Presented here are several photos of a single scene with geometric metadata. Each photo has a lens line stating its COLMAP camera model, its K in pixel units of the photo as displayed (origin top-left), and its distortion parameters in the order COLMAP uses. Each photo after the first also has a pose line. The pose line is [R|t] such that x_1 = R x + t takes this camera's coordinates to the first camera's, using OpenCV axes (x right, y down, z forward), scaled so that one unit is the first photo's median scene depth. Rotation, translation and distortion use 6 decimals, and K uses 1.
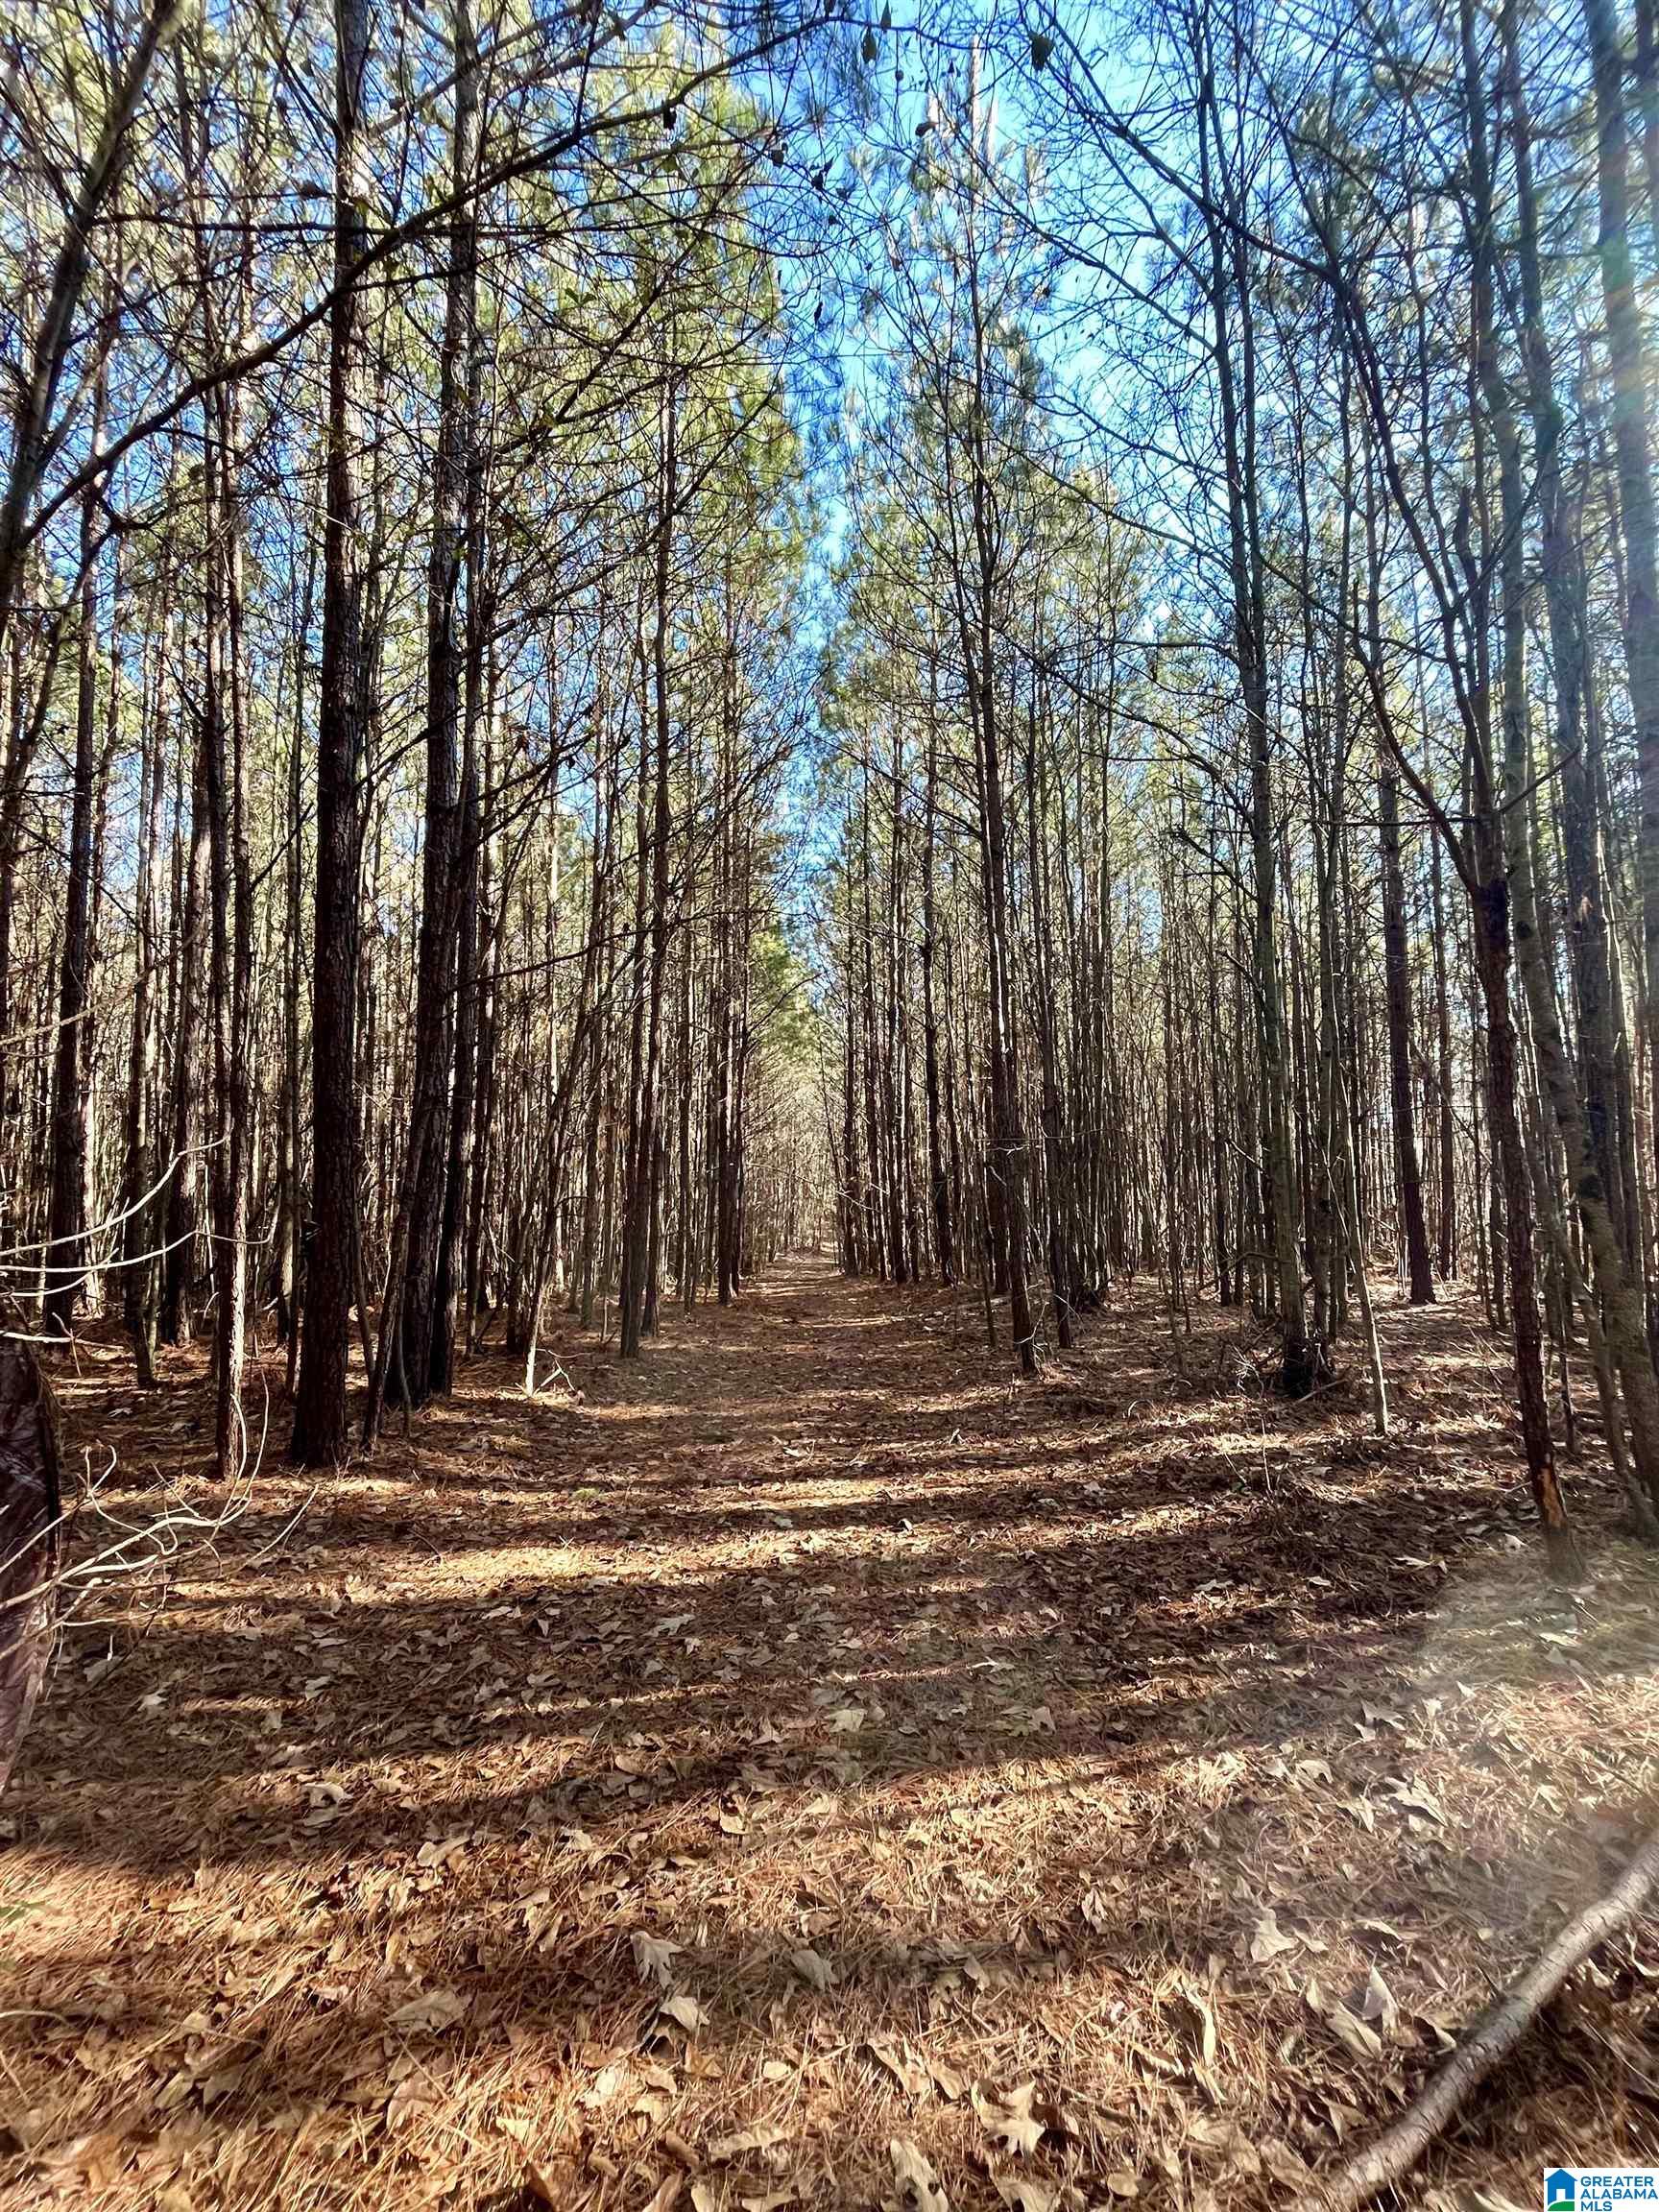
lens RADIAL K [[891.0, 0, 831.4], [0, 891.0, 1115.4], [0, 0, 1]] dist [0.000627, 0.000015]
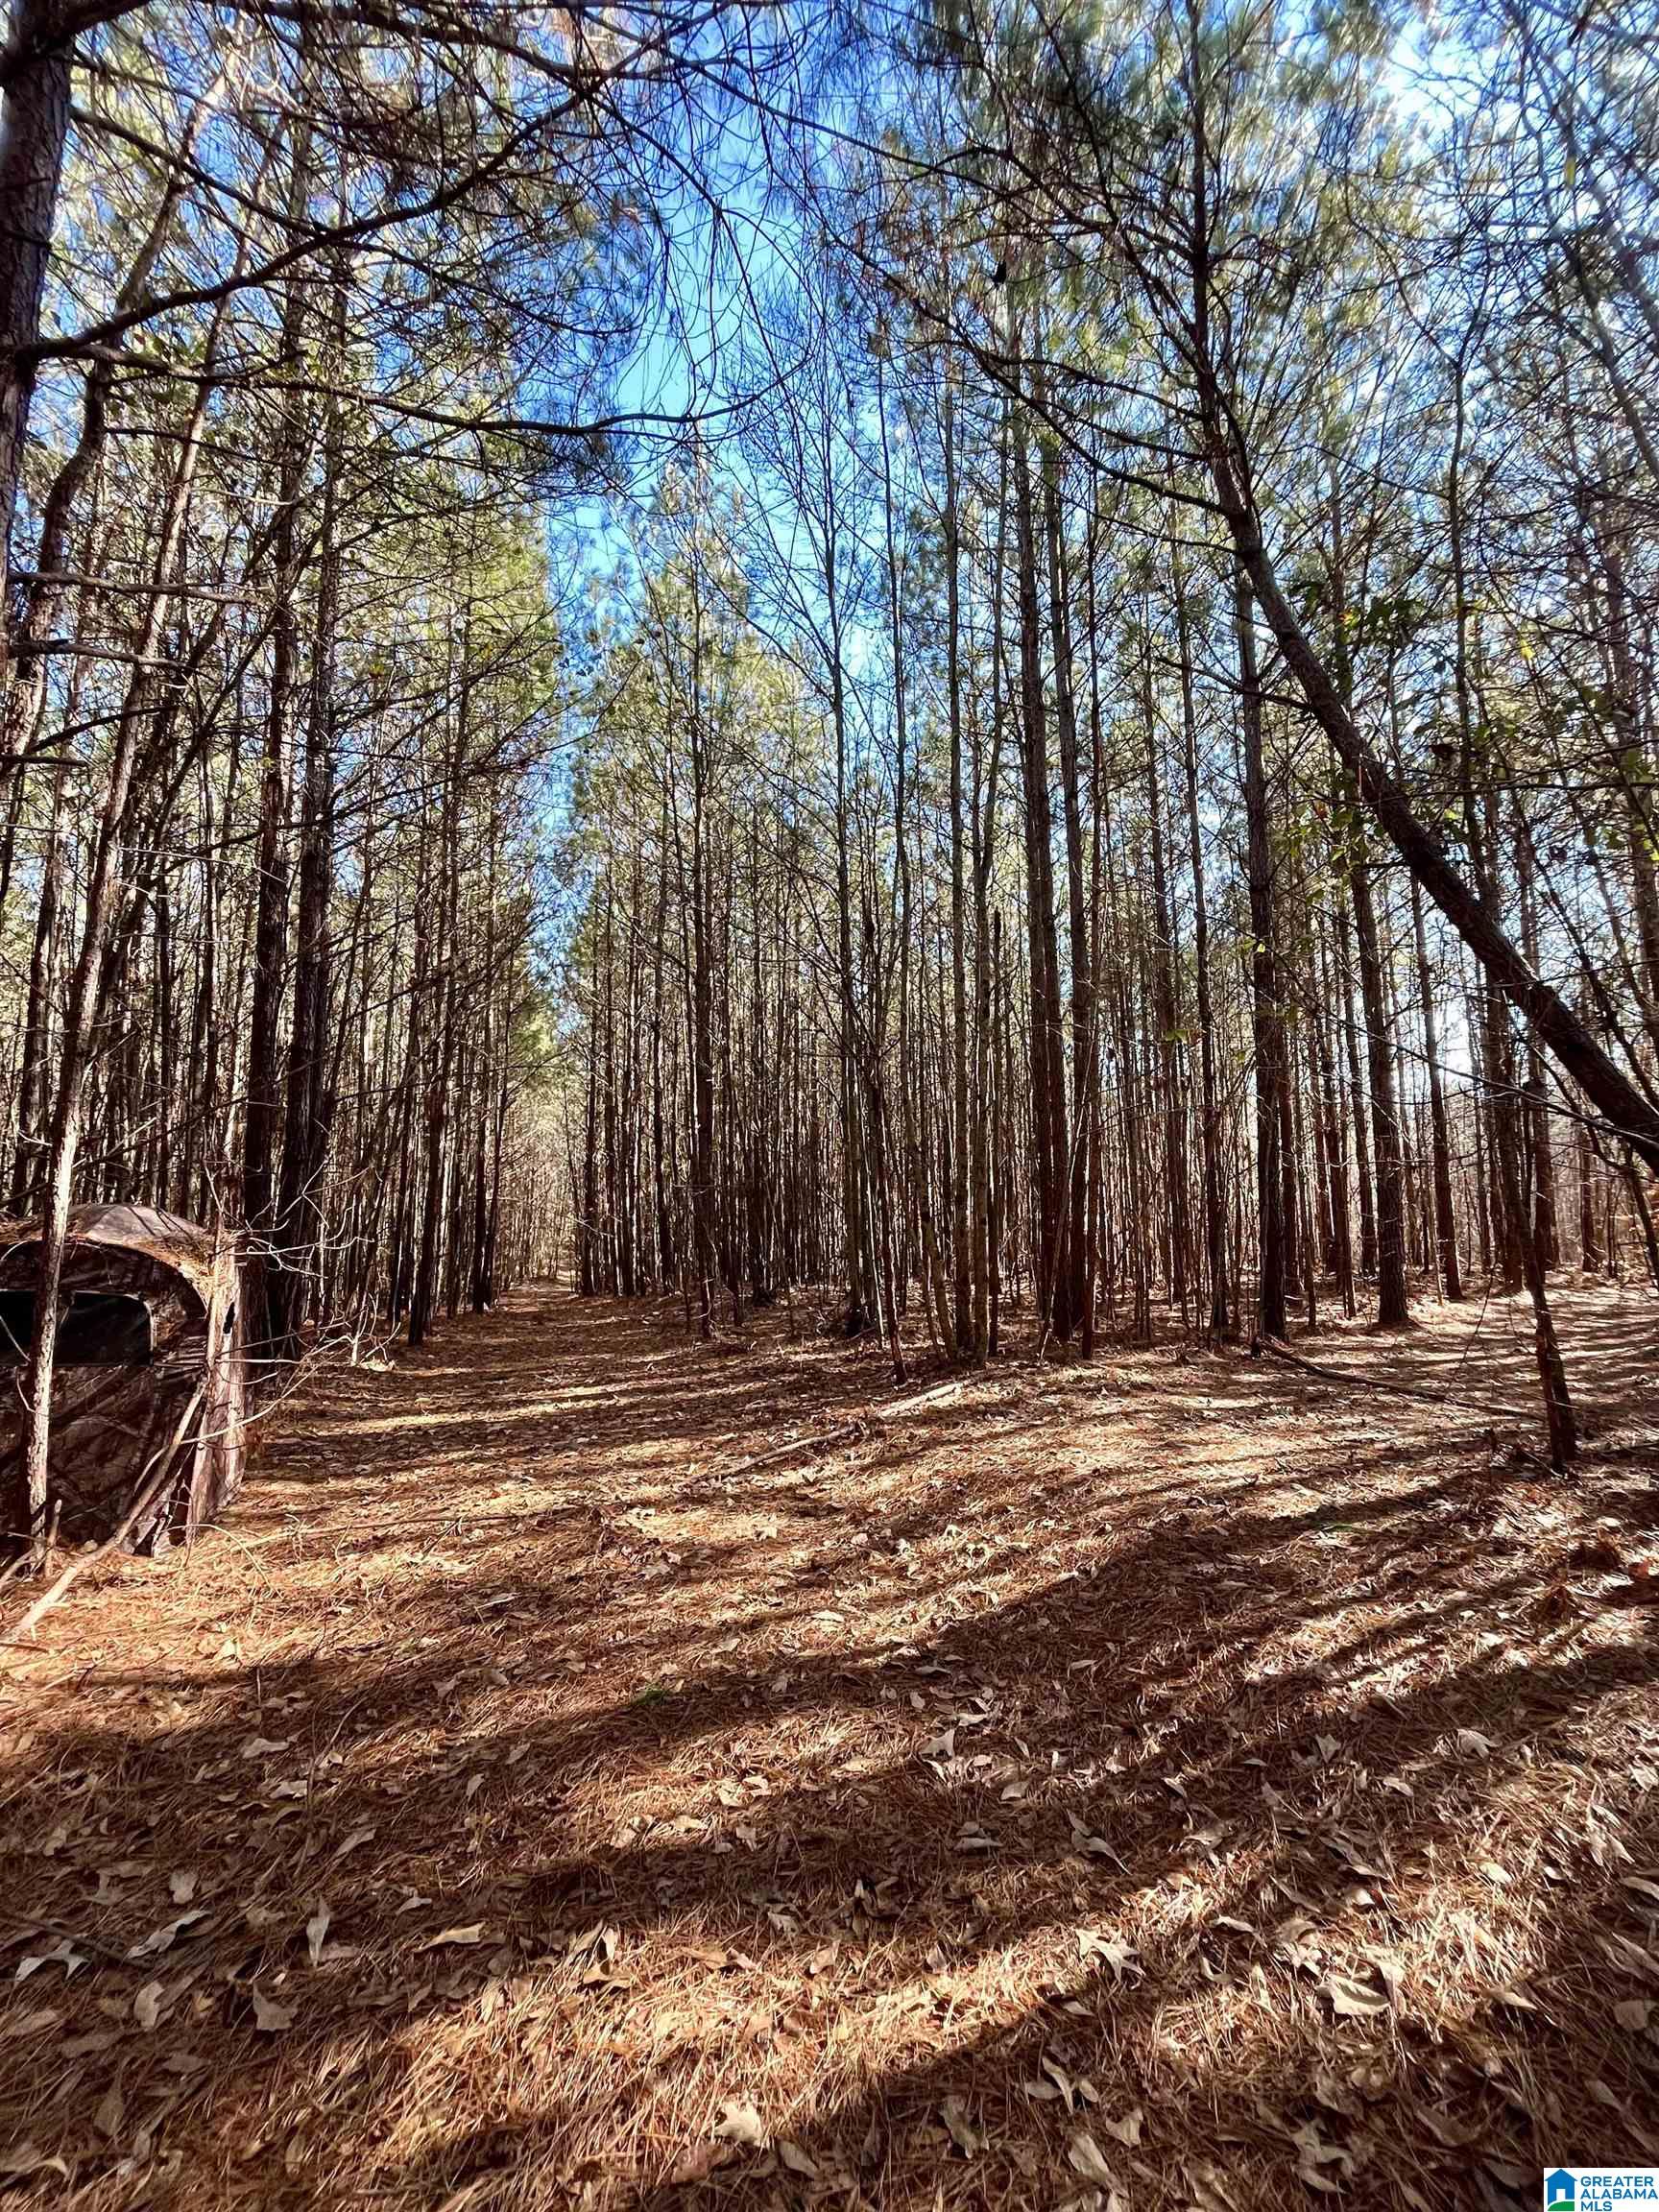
lens RADIAL K [[891.0, 0, 826.4], [0, 891.0, 1107.8], [0, 0, 1]] dist [0.000627, 0.000015]
pose [[0.961102, 0.025080, 0.275052, -0.004893], [-0.014015, 0.999014, -0.042121, -0.019636], [-0.275837, 0.036628, 0.960506, -0.230461]]
